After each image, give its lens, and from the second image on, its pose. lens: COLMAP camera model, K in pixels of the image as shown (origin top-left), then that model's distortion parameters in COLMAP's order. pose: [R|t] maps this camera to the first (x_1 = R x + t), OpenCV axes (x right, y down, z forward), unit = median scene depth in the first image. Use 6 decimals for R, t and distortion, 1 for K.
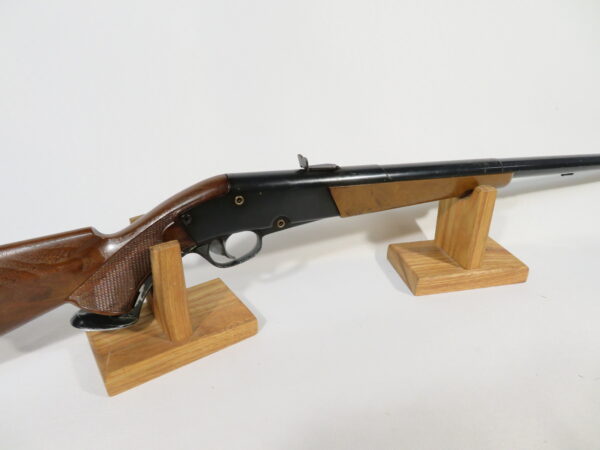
lens RADIAL K [[432.9, 0, 300.0], [0, 432.9, 225.0], [0, 0, 1]] dist [0.001873, 0.002899]
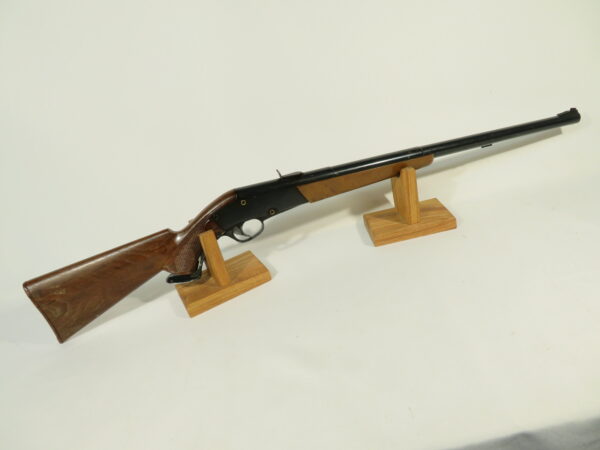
lens RADIAL K [[432.9, 0, 300.0], [0, 432.9, 225.0], [0, 0, 1]] dist [0.001873, 0.002899]
pose [[0.970919, -0.130352, -0.200810, 0.394166], [0.137541, 0.990247, 0.022213, 0.023737], [0.195956, -0.049186, 0.979378, -0.631915]]
